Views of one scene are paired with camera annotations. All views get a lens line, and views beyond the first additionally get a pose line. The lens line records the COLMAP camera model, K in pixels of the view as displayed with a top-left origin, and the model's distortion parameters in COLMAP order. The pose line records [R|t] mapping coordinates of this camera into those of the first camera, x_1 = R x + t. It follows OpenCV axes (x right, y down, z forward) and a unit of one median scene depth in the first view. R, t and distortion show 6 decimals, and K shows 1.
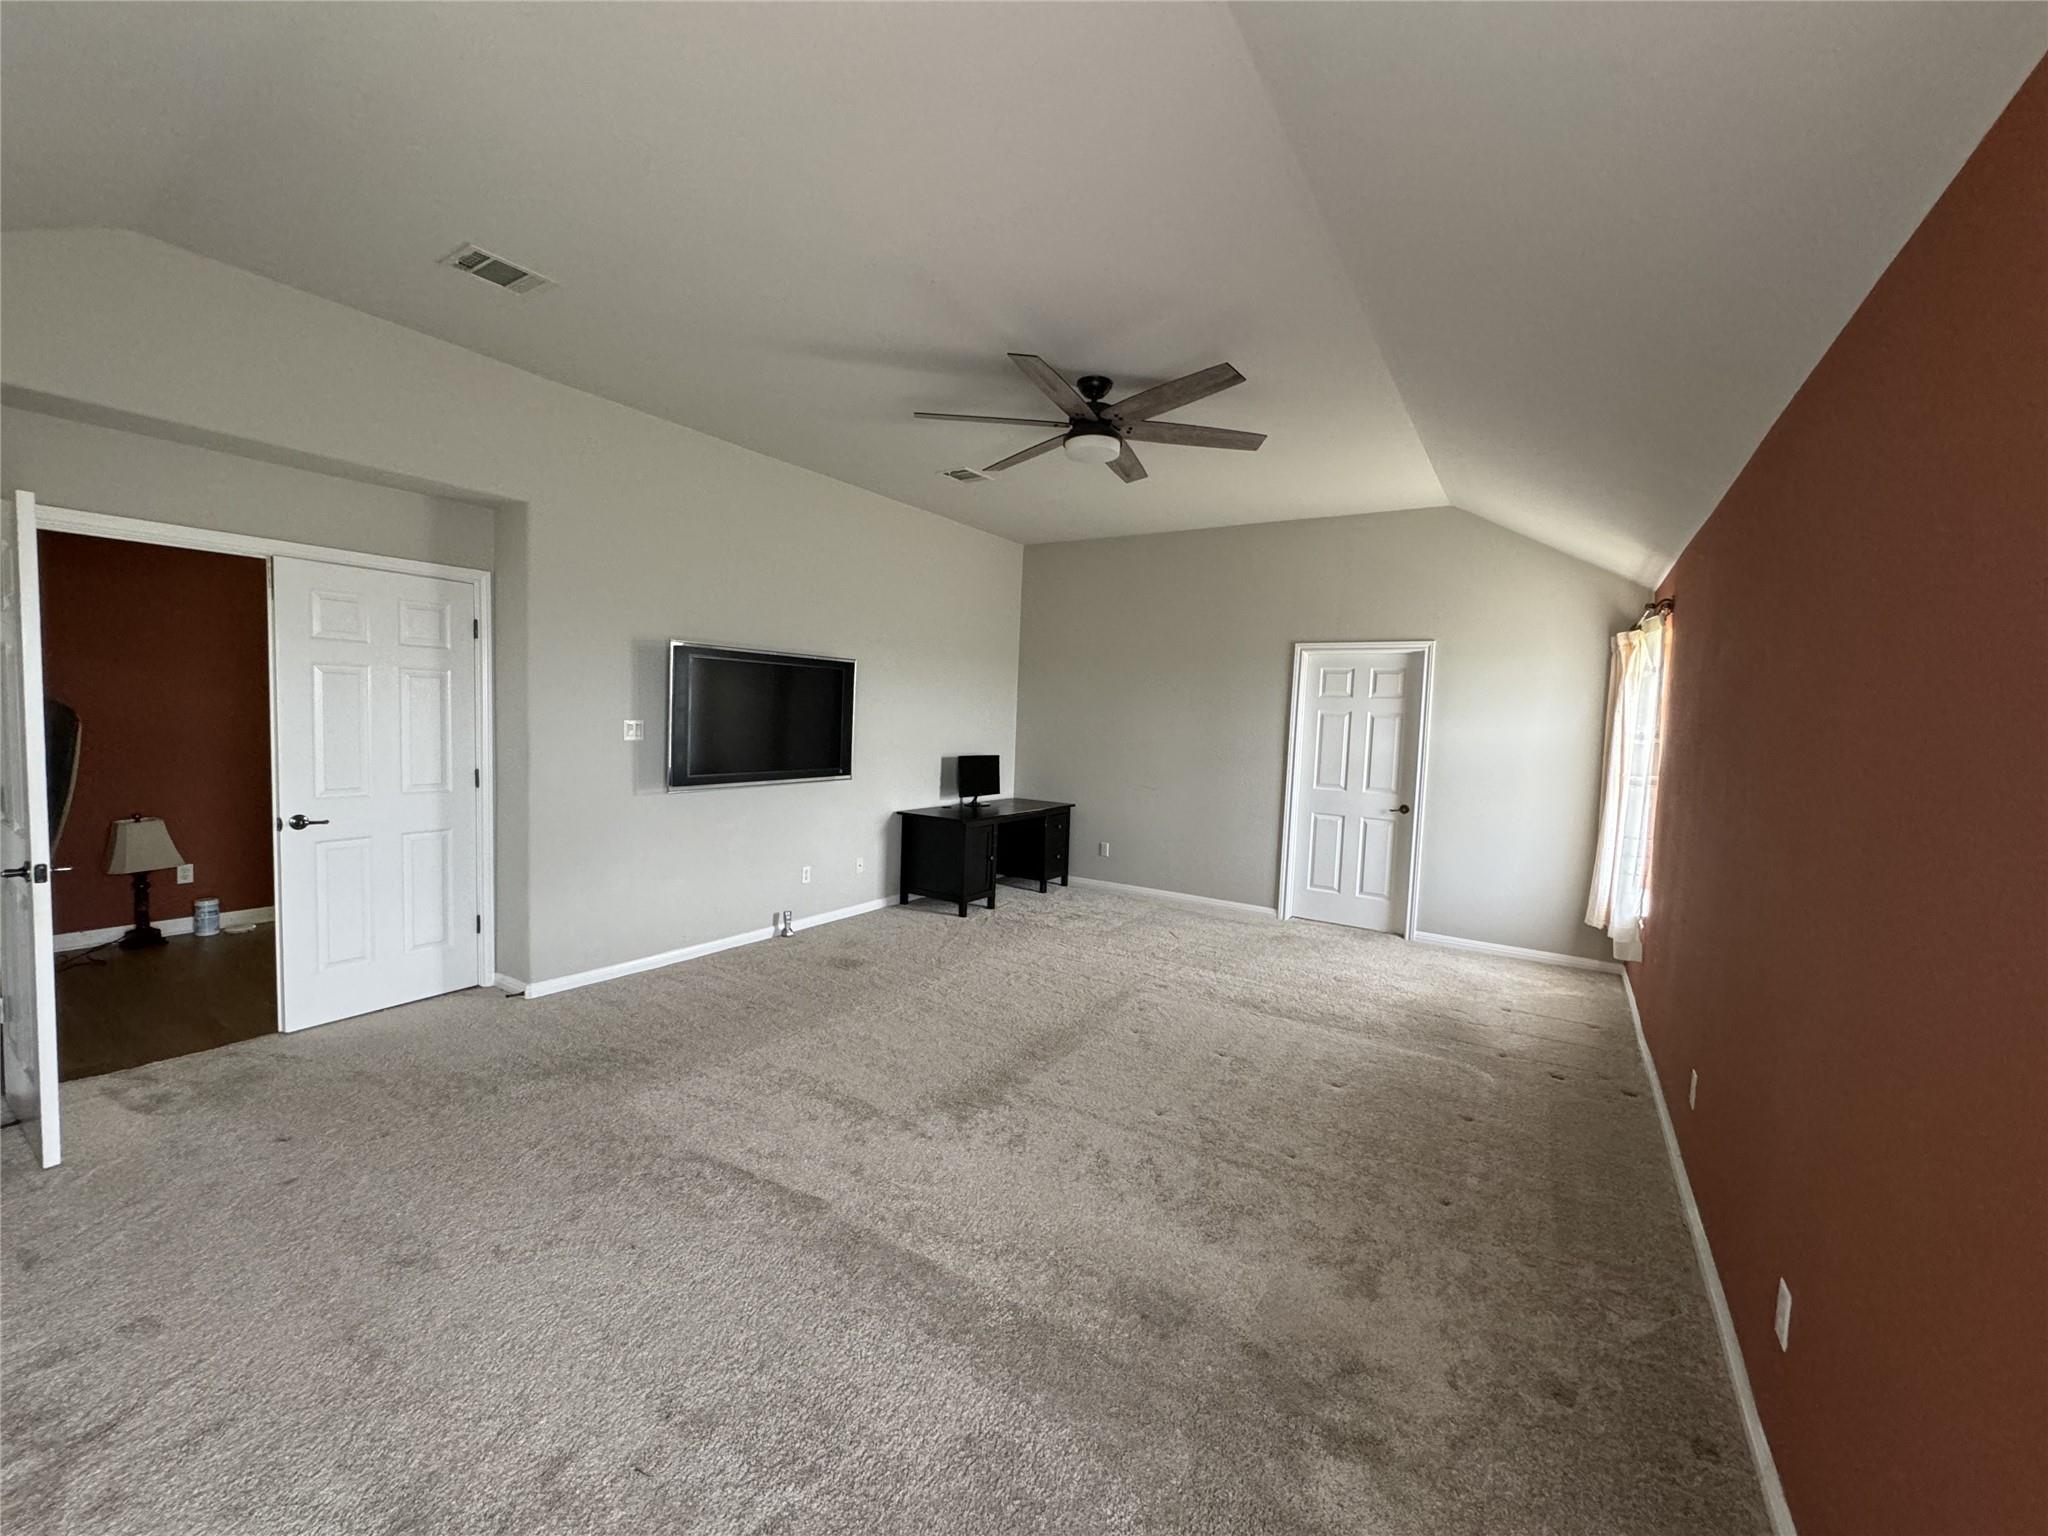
lens RADIAL K [[823.6, 0, 1027.3], [0, 823.6, 767.8], [0, 0, 1]] dist [-0.002247, -0.000216]
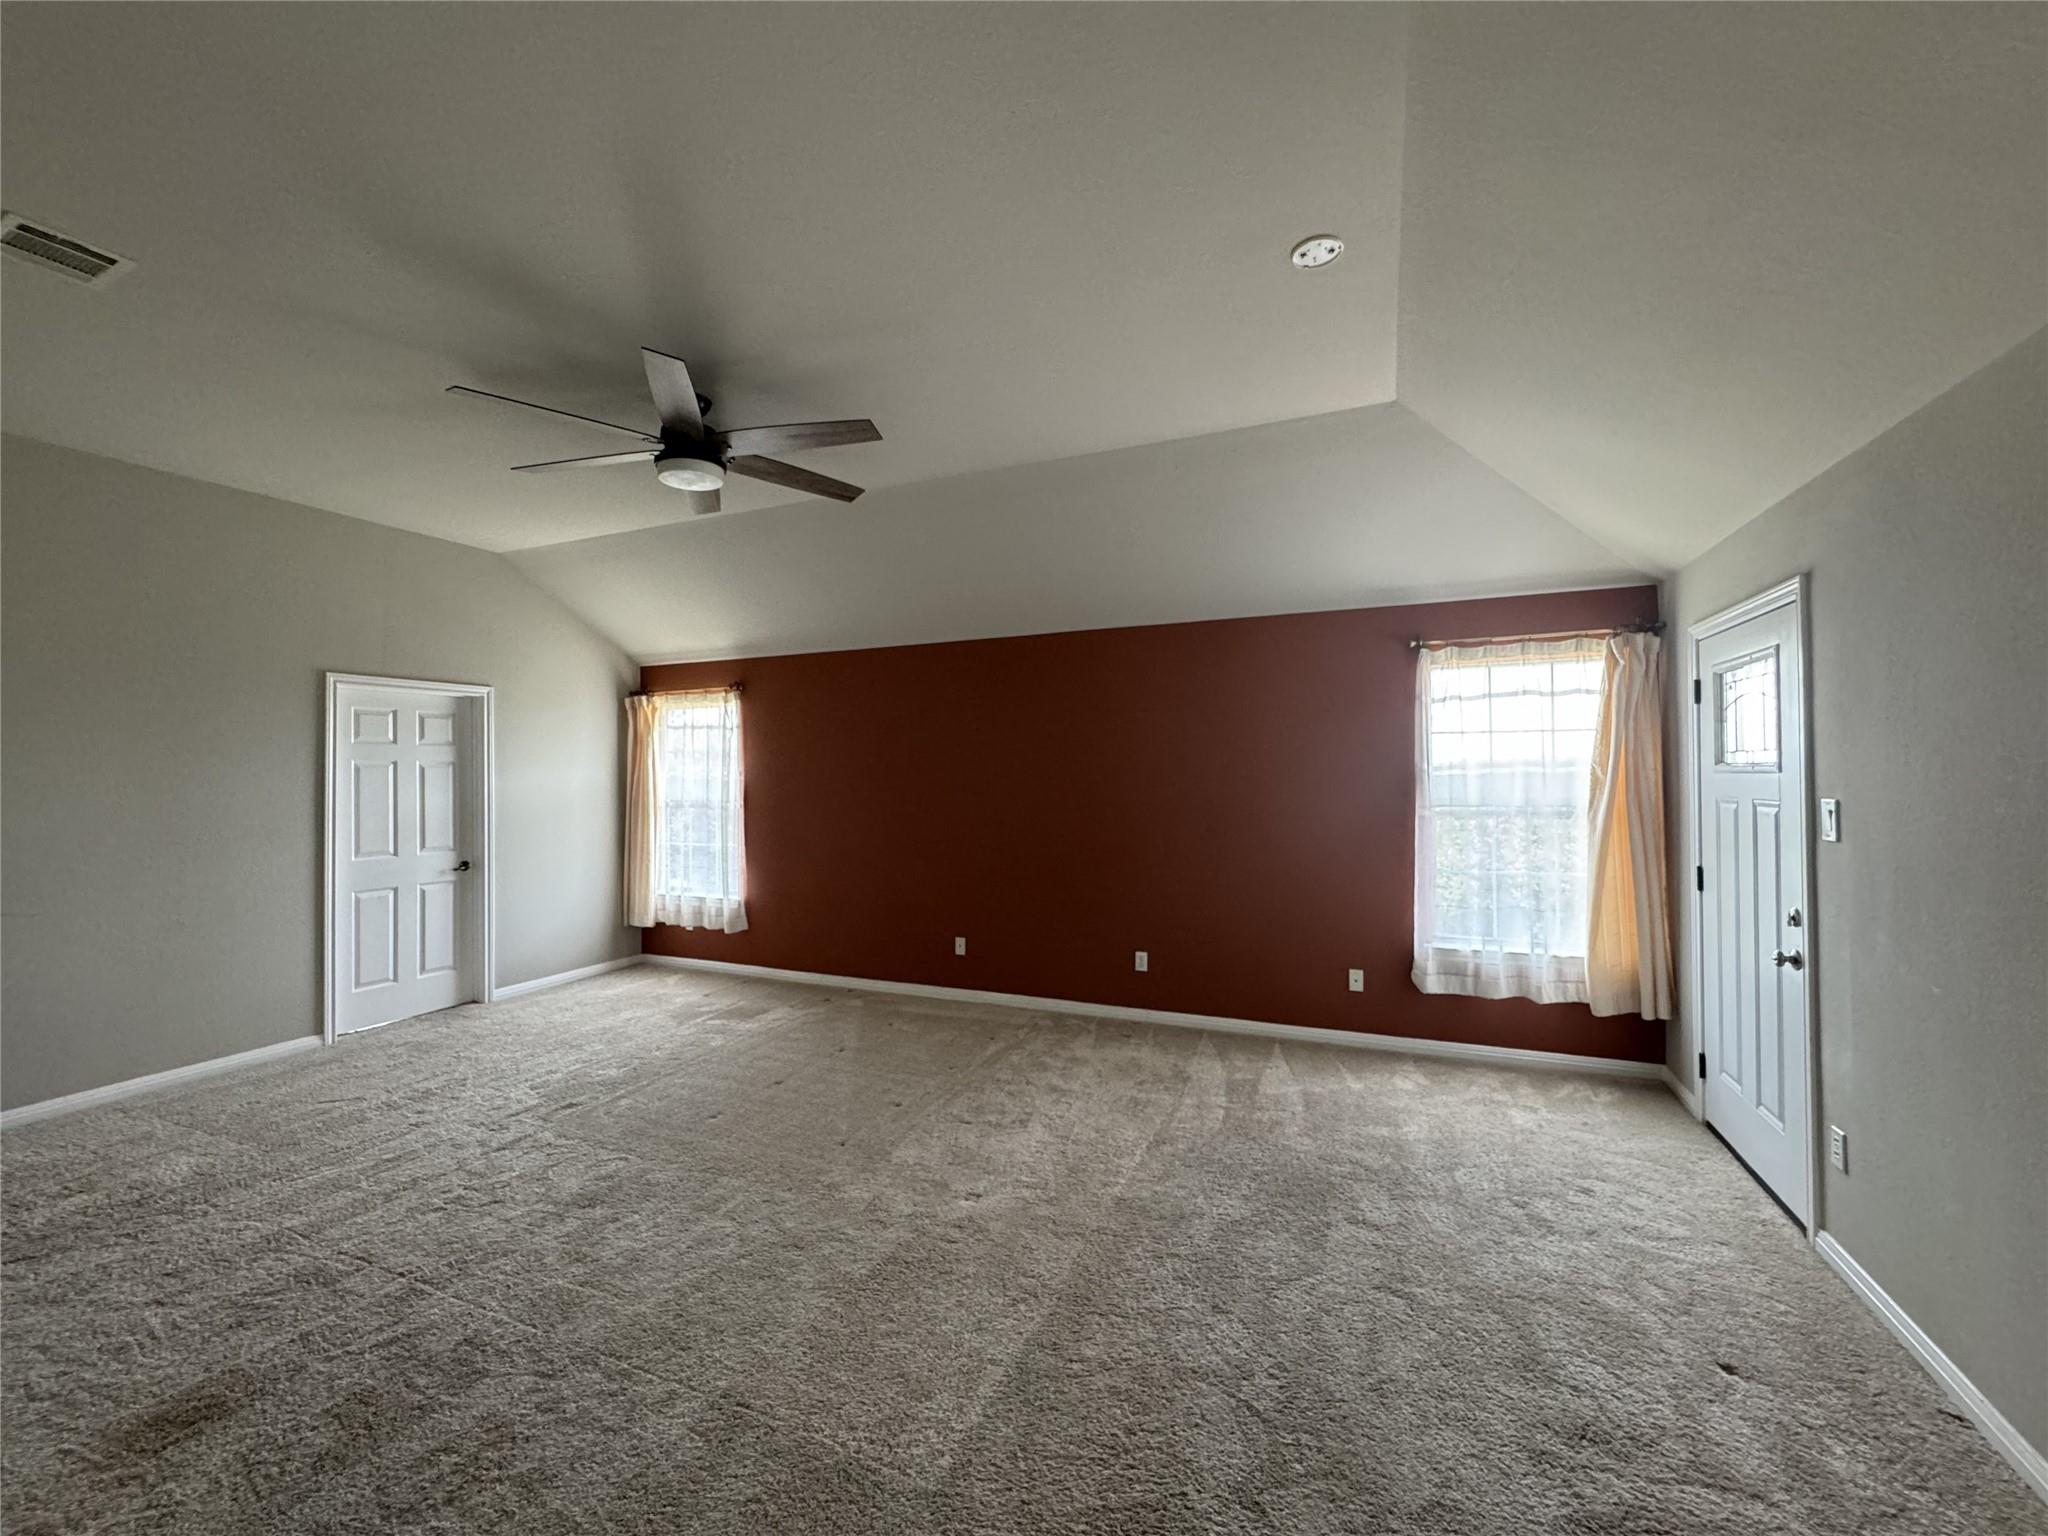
lens RADIAL K [[823.6, 0, 1027.3], [0, 823.6, 767.8], [0, 0, 1]] dist [-0.002247, -0.000216]
pose [[-0.185457, -0.027873, 0.982257, -0.555412], [0.065639, 0.997014, 0.040685, -0.054661], [-0.980458, 0.072020, -0.183074, 0.539871]]
